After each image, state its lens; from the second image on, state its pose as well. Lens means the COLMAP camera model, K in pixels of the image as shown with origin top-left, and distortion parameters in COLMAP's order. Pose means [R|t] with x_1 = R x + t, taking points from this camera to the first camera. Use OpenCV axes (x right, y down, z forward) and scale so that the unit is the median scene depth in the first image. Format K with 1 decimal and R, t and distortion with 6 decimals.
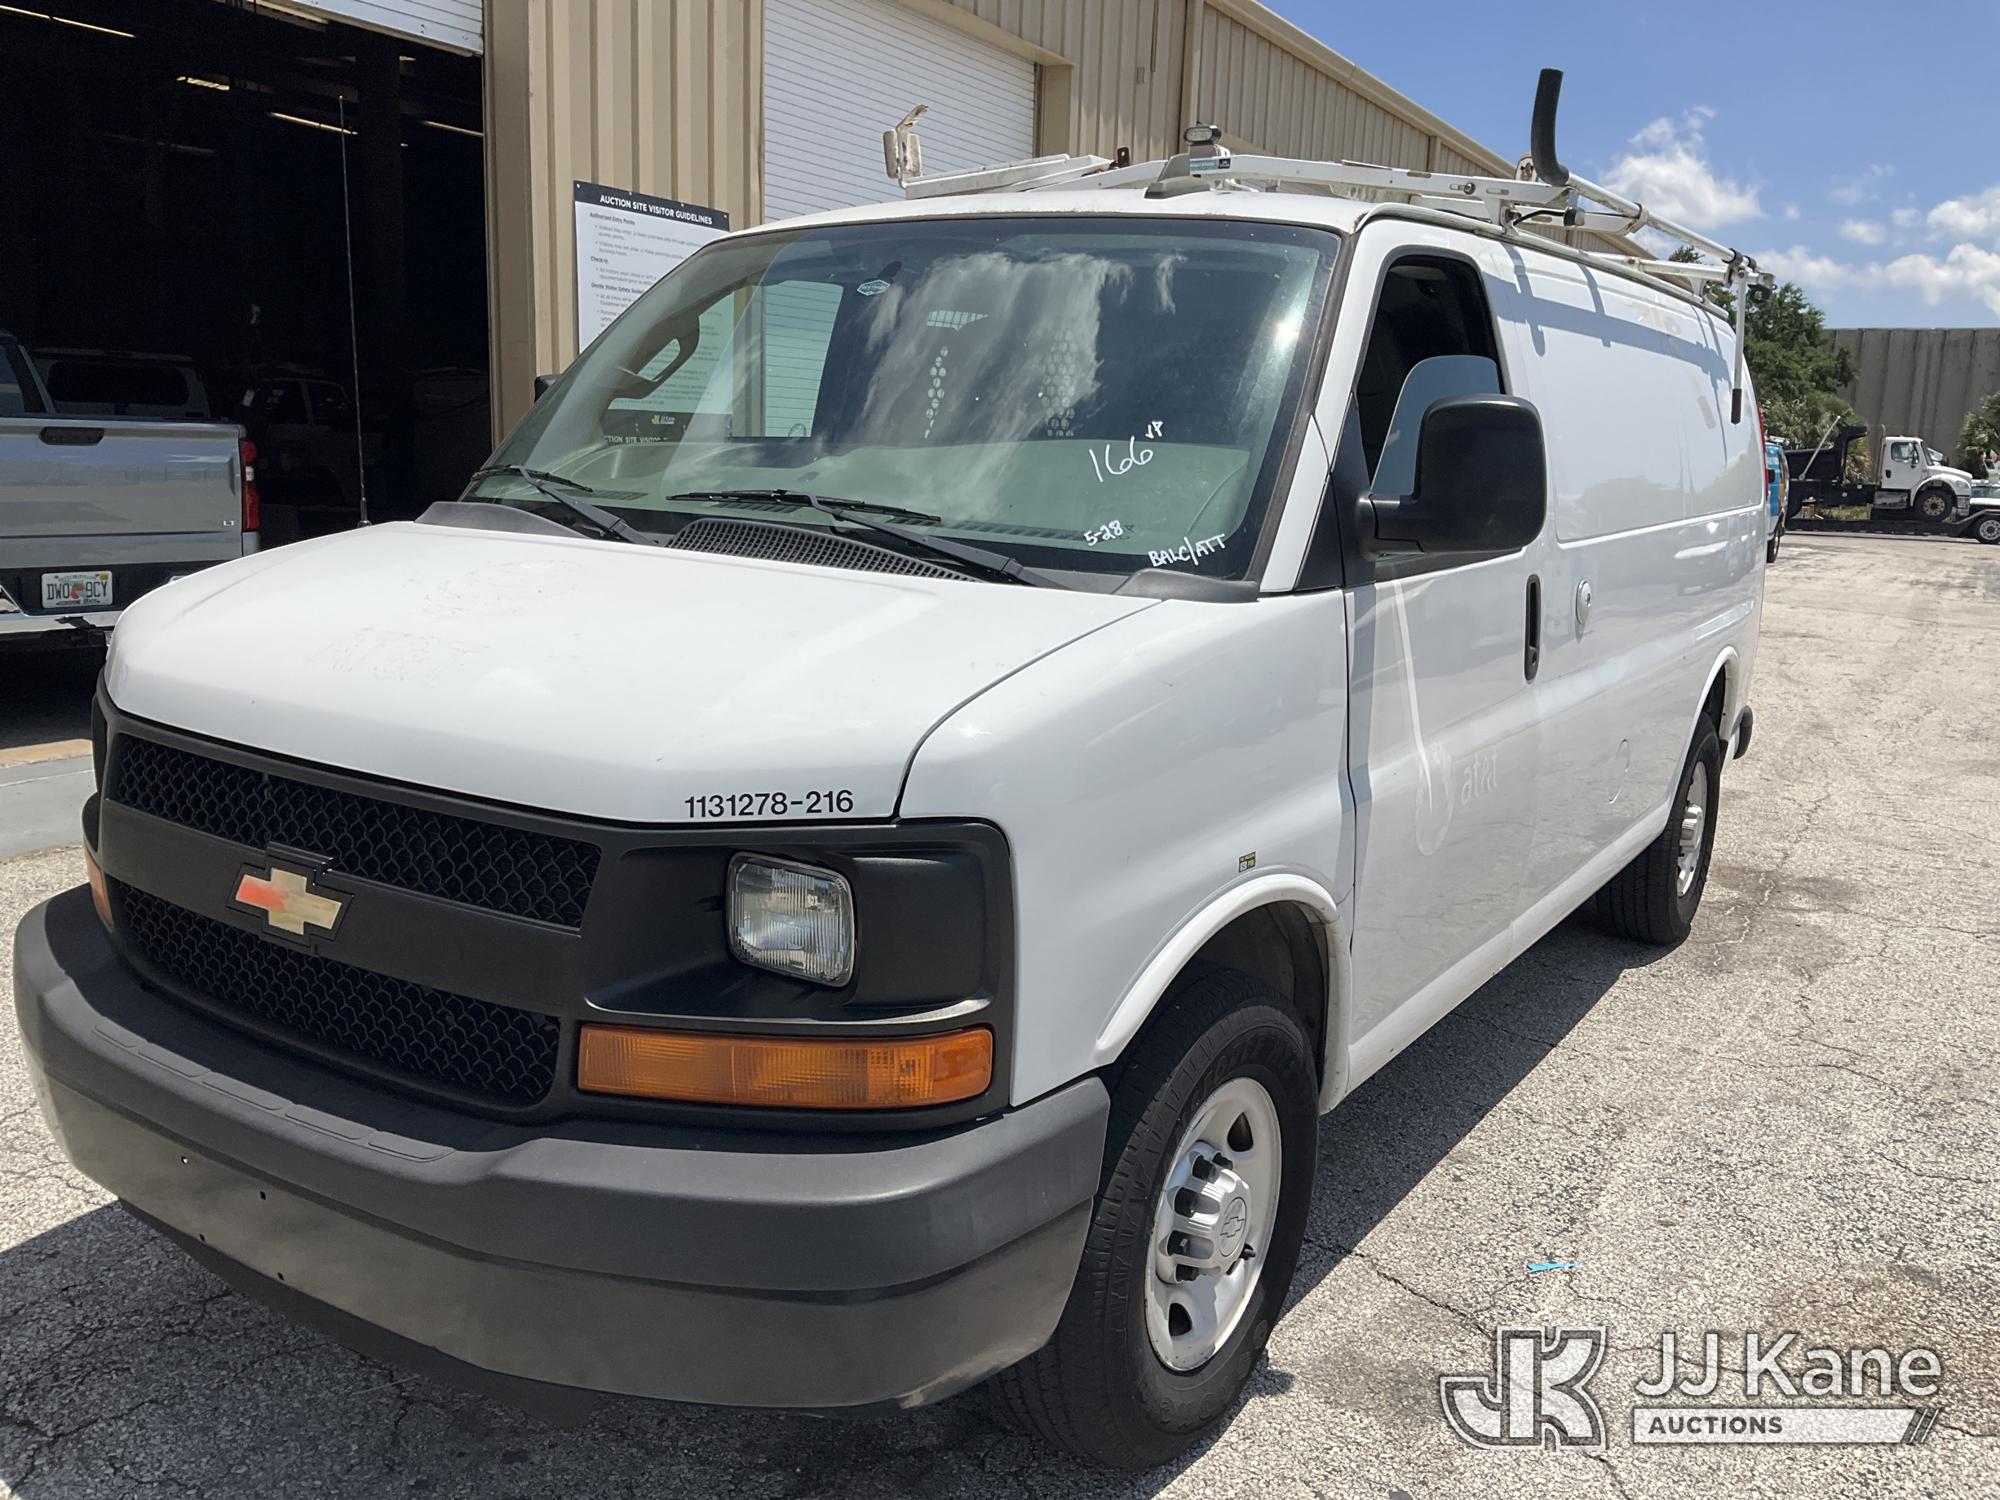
lens RADIAL K [[1698.8, 0, 996.3], [0, 1698.8, 741.0], [0, 0, 1]] dist [0.015310, -0.011307]
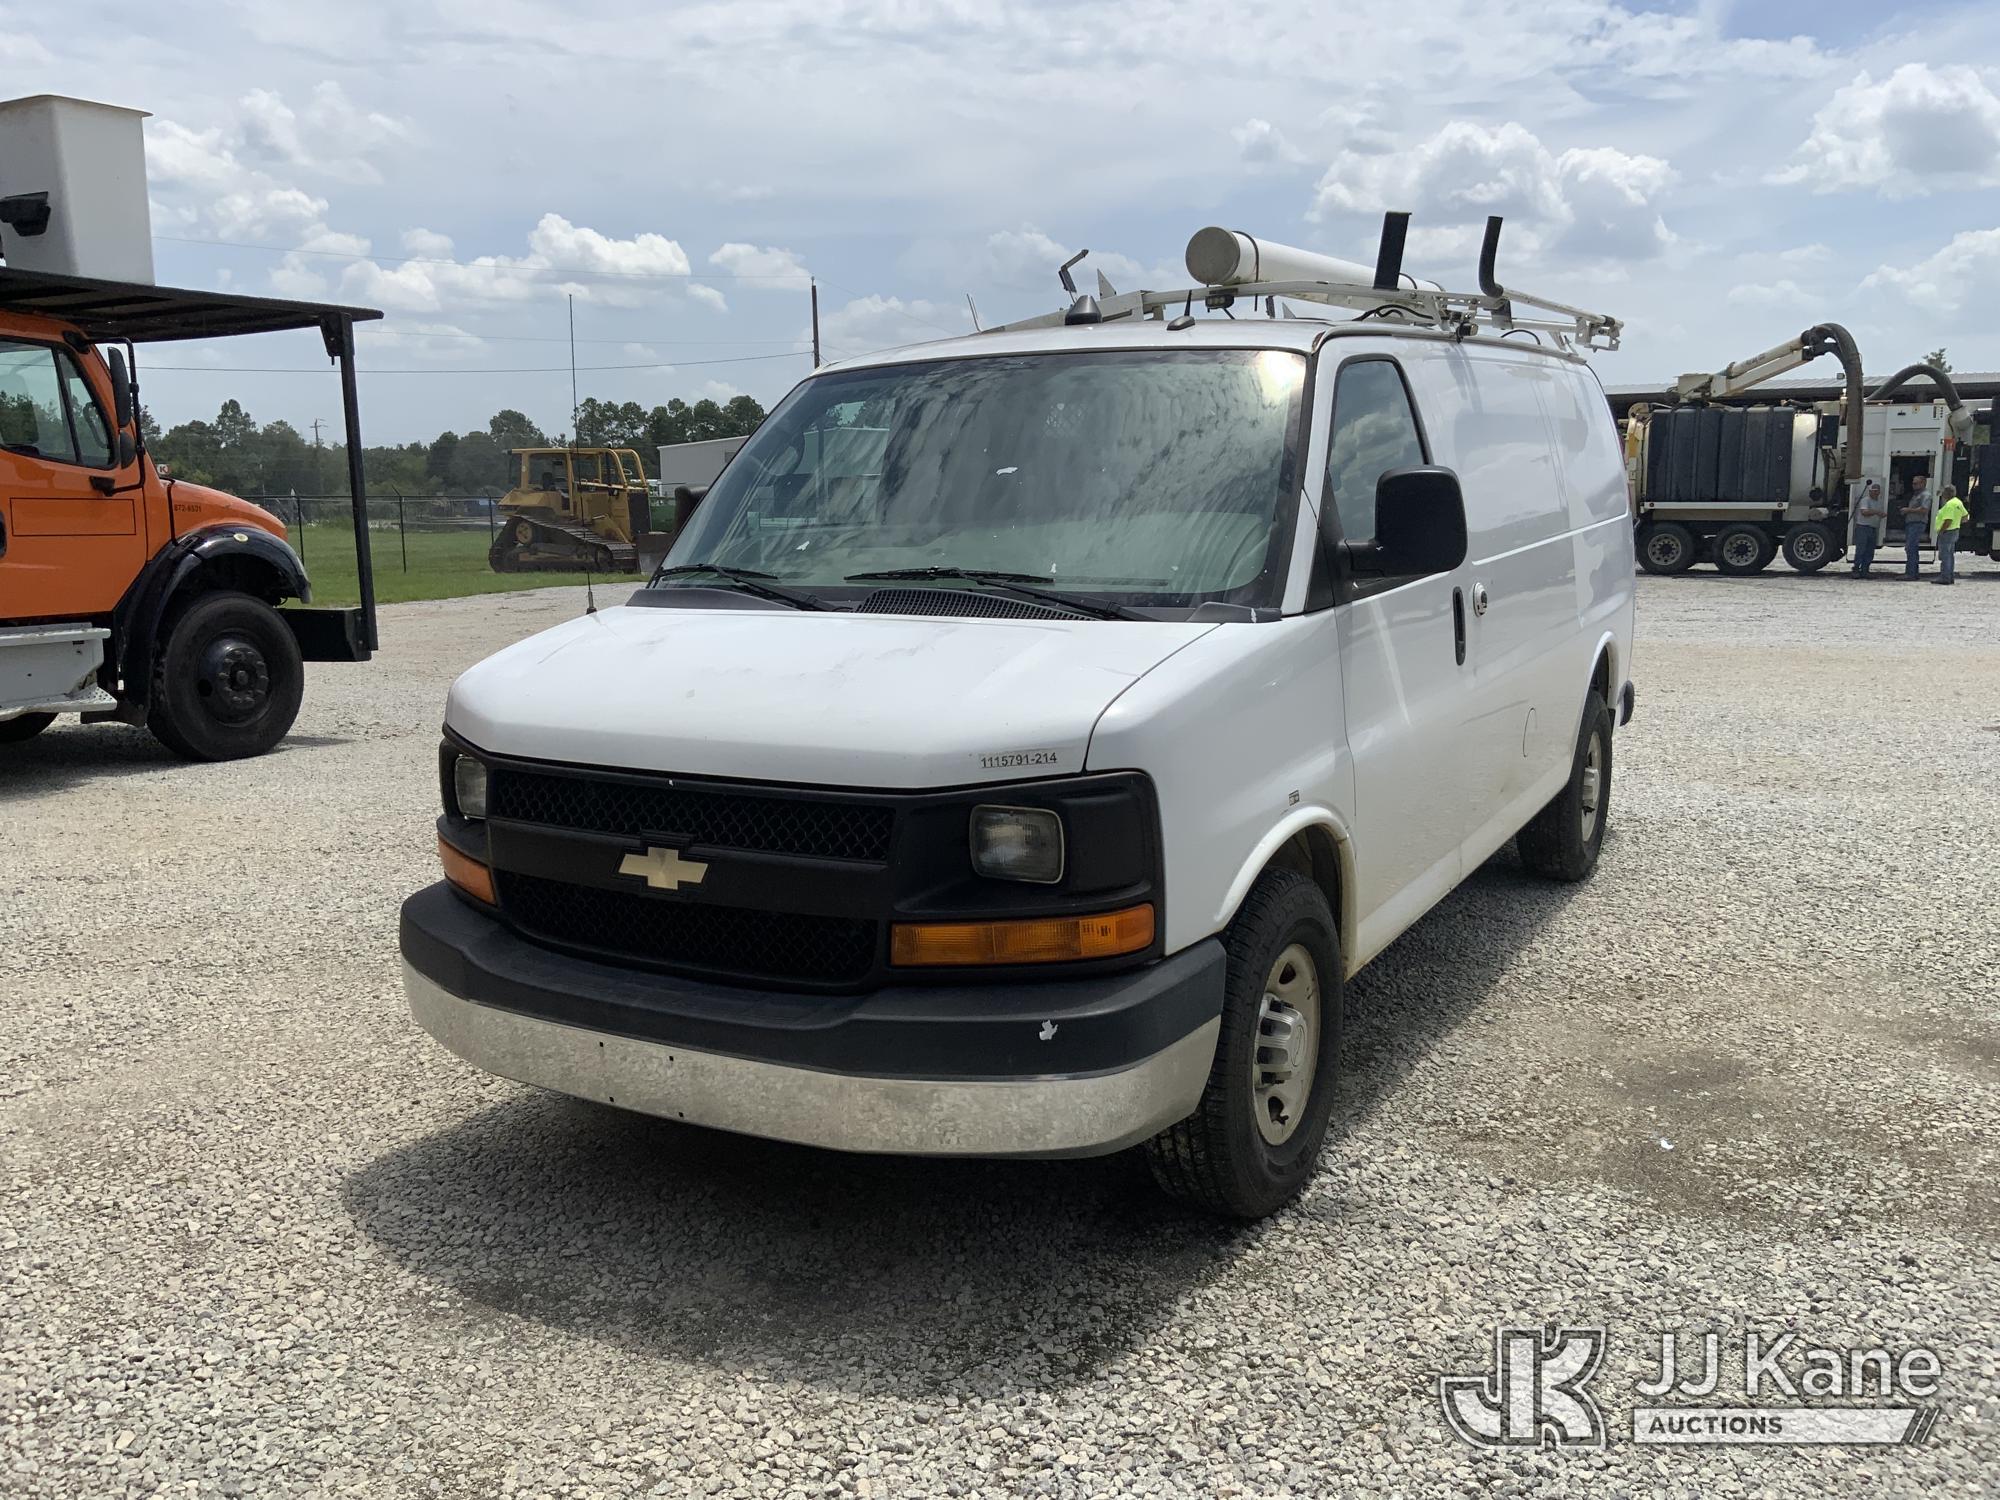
lens RADIAL K [[1698.8, 0, 997.2], [0, 1698.8, 750.1], [0, 0, 1]] dist [0.015310, -0.011307]
pose [[0.995639, -0.077695, 0.051629, -0.175882], [0.078641, 0.996766, -0.016542, 0.034974], [-0.050177, 0.020530, 0.998529, -0.452994]]
